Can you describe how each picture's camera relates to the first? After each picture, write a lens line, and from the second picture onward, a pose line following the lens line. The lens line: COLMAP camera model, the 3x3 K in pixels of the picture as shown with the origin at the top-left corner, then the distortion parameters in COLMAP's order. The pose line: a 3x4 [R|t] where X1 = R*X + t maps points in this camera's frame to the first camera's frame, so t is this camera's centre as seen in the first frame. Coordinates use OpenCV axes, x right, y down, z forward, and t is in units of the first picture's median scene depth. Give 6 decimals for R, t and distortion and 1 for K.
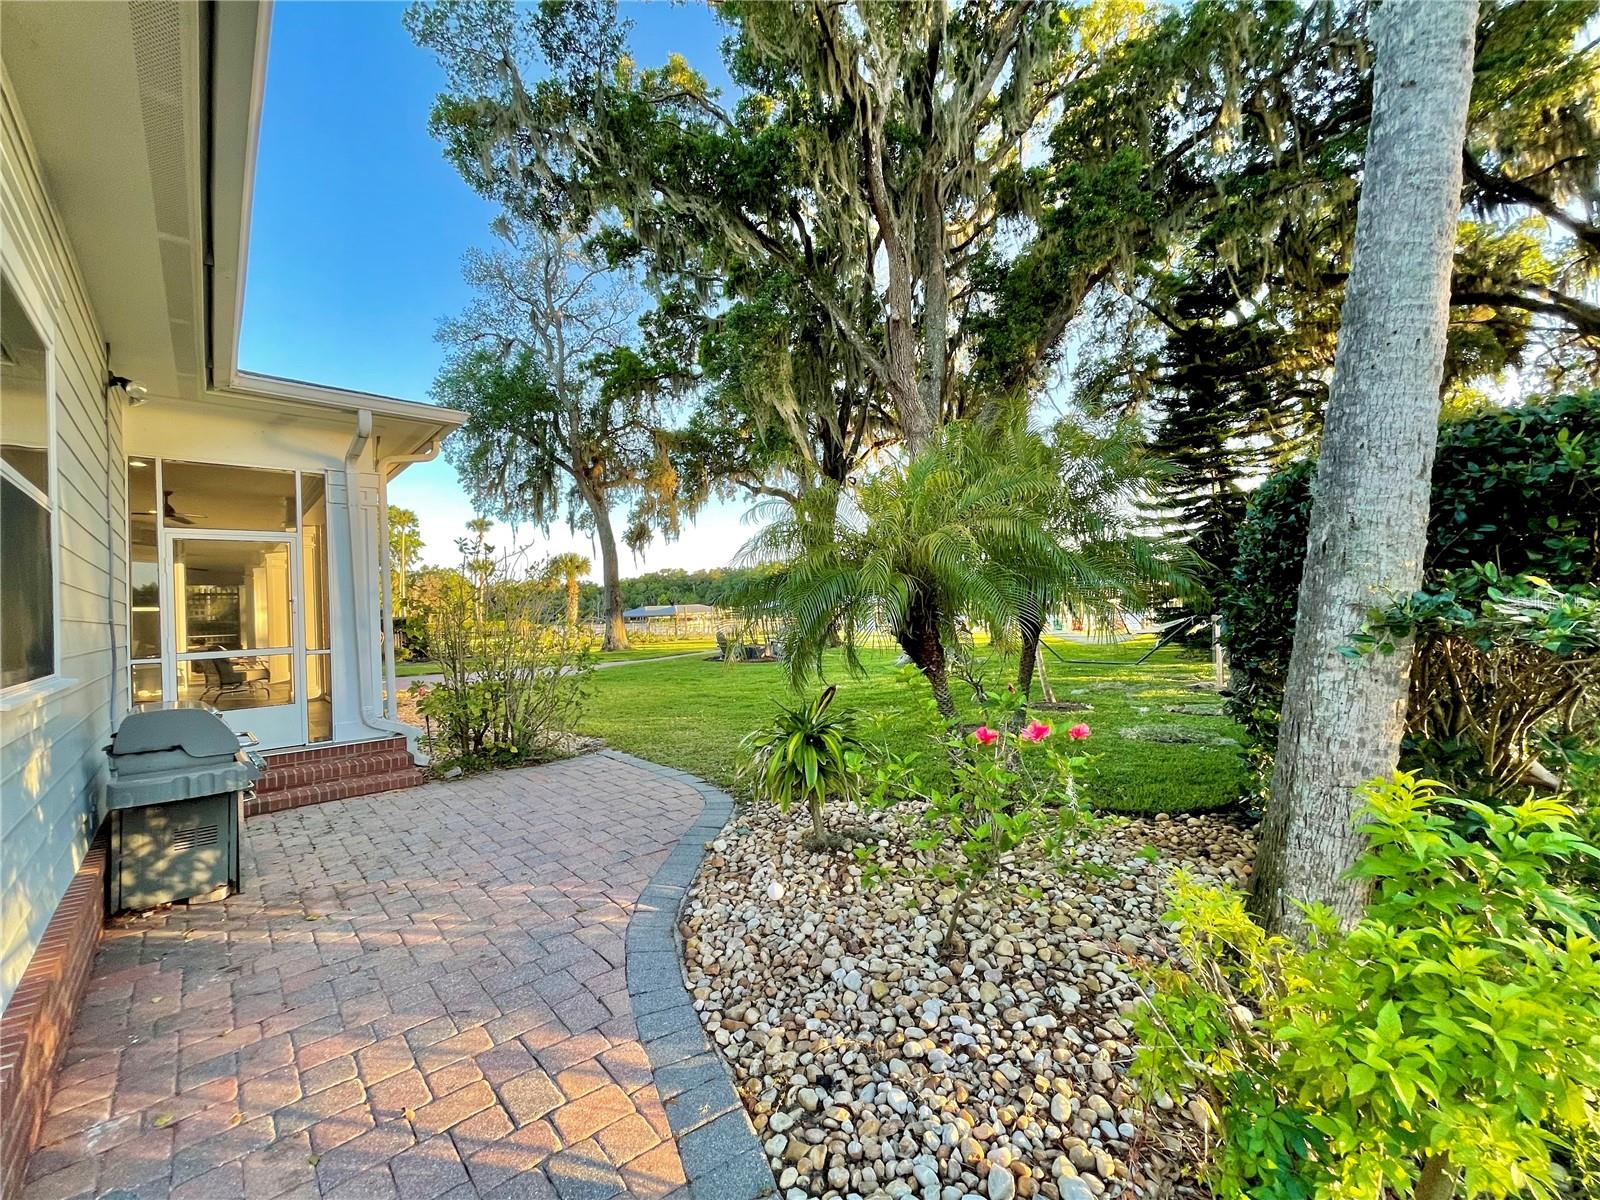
lens RADIAL K [[680.6, 0, 807.0], [0, 680.6, 601.5], [0, 0, 1]] dist [-0.000163, 0.000257]
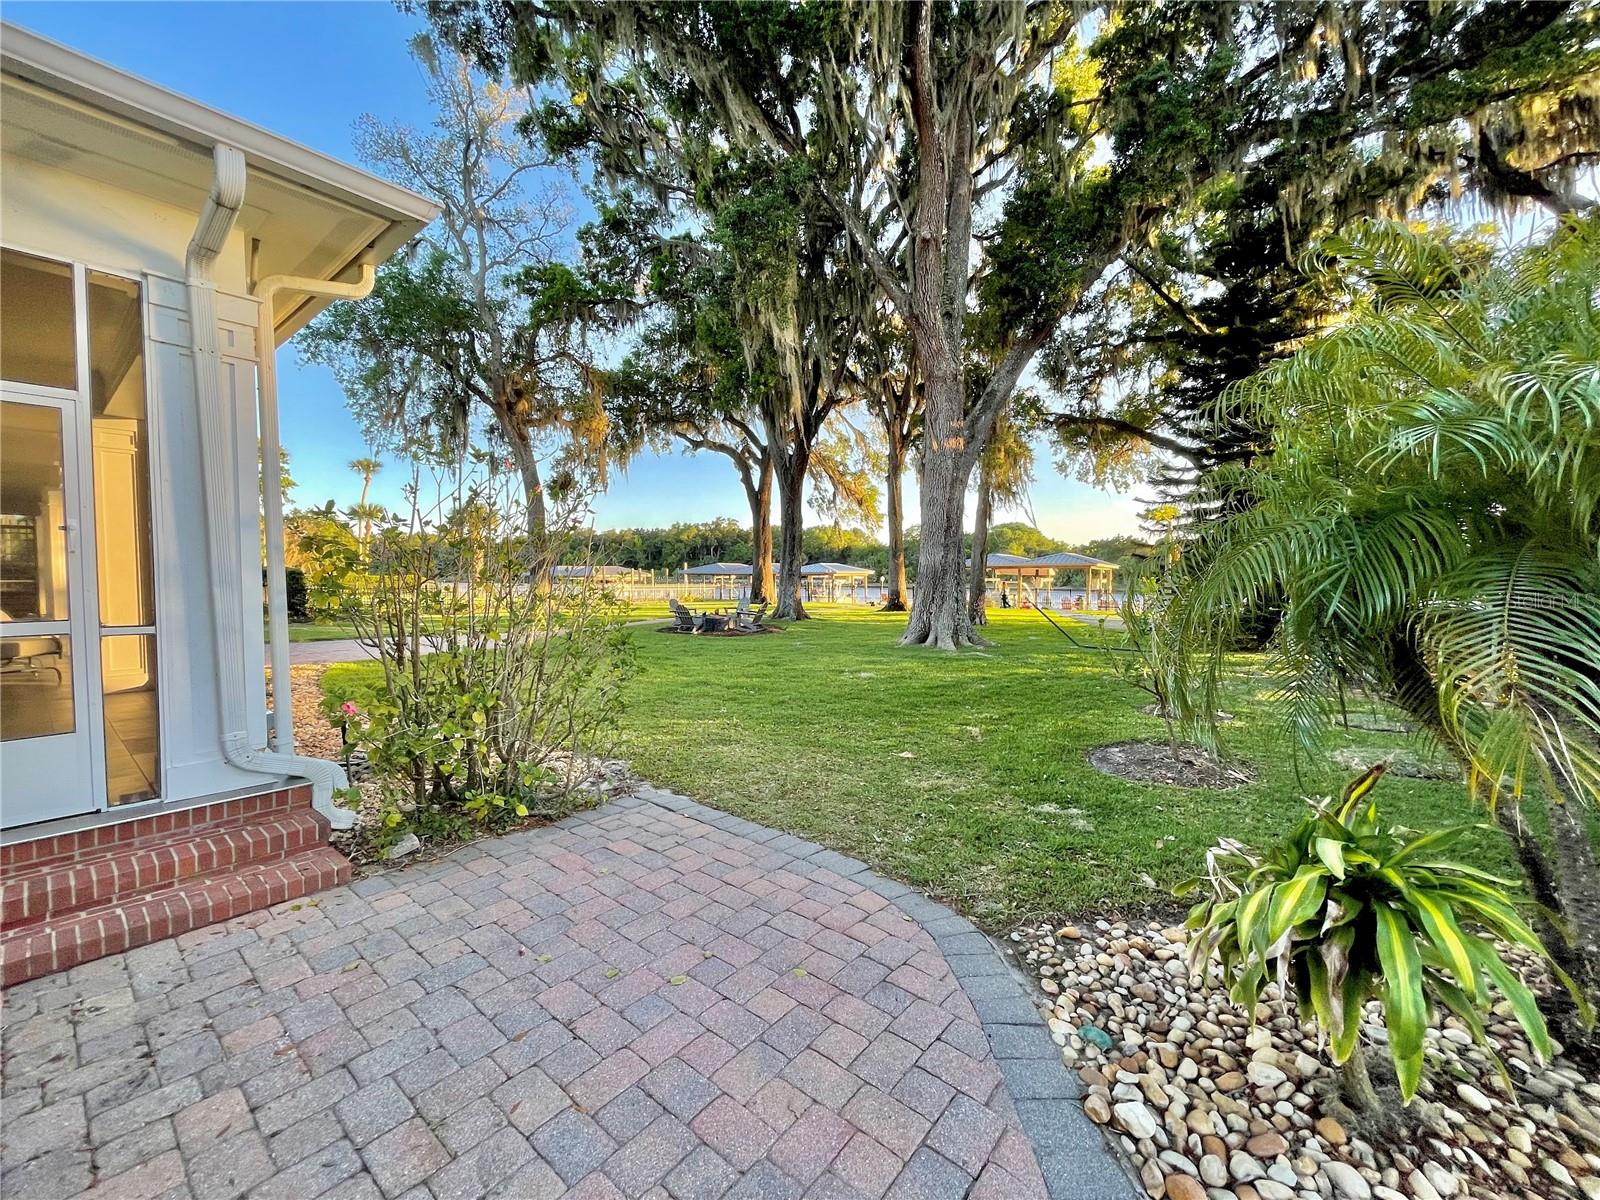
lens RADIAL K [[653.5, 0, 794.0], [0, 653.5, 601.7], [0, 0, 1]] dist [-0.013982, 0.008079]
pose [[0.988411, 0.032997, 0.148170, -0.081395], [-0.040446, 0.998050, 0.047548, 0.002196], [-0.146312, -0.052990, 0.987818, 0.121721]]
